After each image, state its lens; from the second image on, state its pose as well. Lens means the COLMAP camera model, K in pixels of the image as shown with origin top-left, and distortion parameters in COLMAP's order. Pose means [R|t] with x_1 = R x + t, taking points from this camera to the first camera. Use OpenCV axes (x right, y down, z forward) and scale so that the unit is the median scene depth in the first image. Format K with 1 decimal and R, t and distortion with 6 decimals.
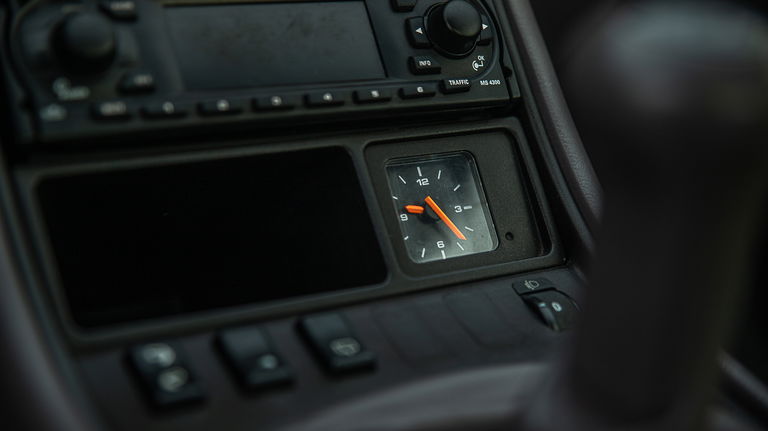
lens RADIAL K [[1379.8, 0, 380.7], [0, 1379.8, 213.6], [0, 0, 1]] dist [0.220516, 0.000000]
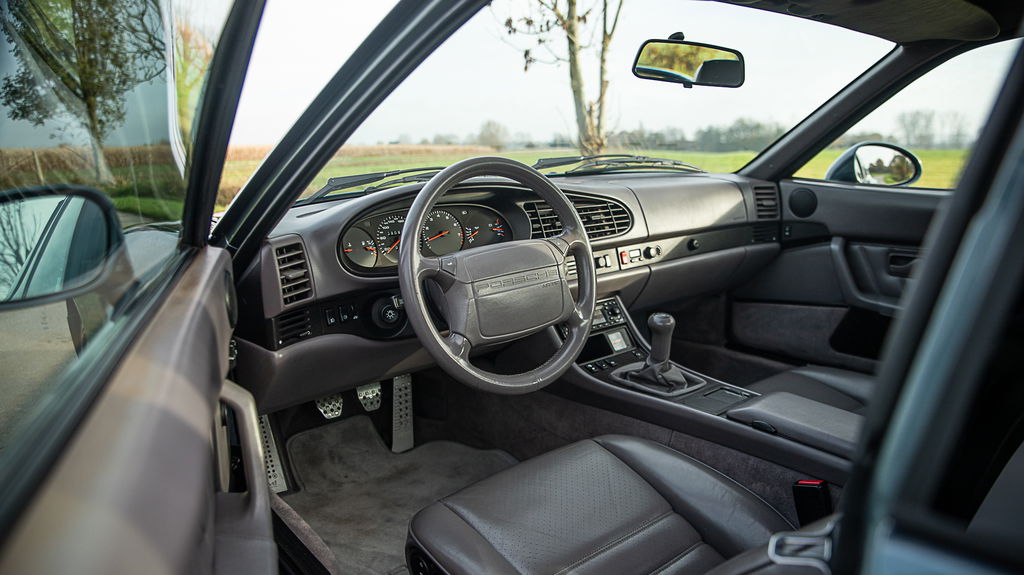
lens RADIAL K [[724.1, 0, 516.4], [0, 724.1, 294.4], [0, 0, 1]] dist [-0.101041, 0.050537]
pose [[0.987603, -0.099908, 0.121076, -0.795096], [0.108840, 0.991624, -0.069537, -0.038403], [-0.113114, 0.081853, 0.990205, -2.222528]]
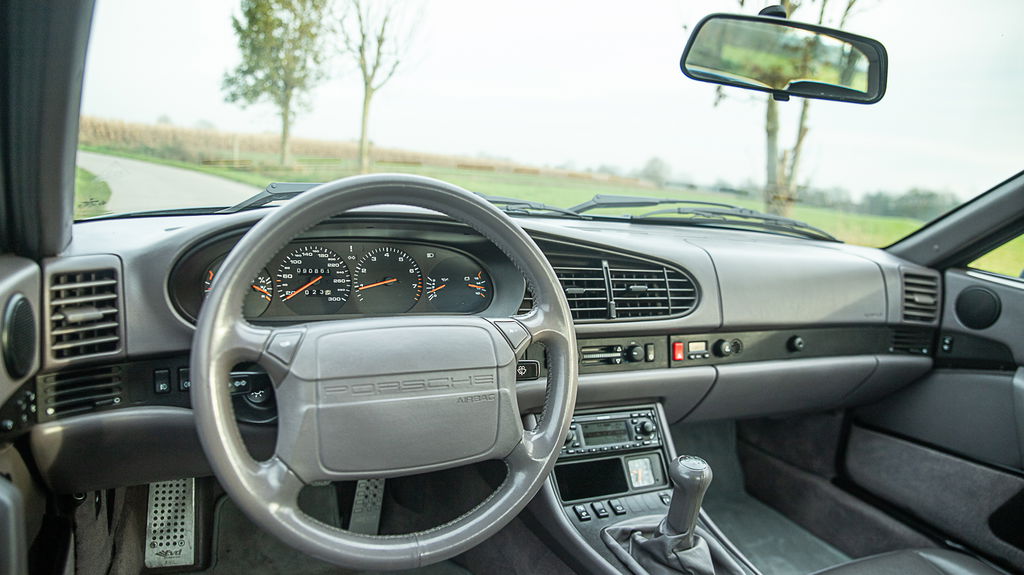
lens RADIAL K [[724.1, 0, 524.6], [0, 724.1, 291.5], [0, 0, 1]] dist [-0.101041, 0.050537]
pose [[0.994065, 0.057172, -0.092549, -0.142204], [-0.067942, 0.990716, -0.117749, -0.277144], [0.084958, 0.123339, 0.988721, -1.278546]]
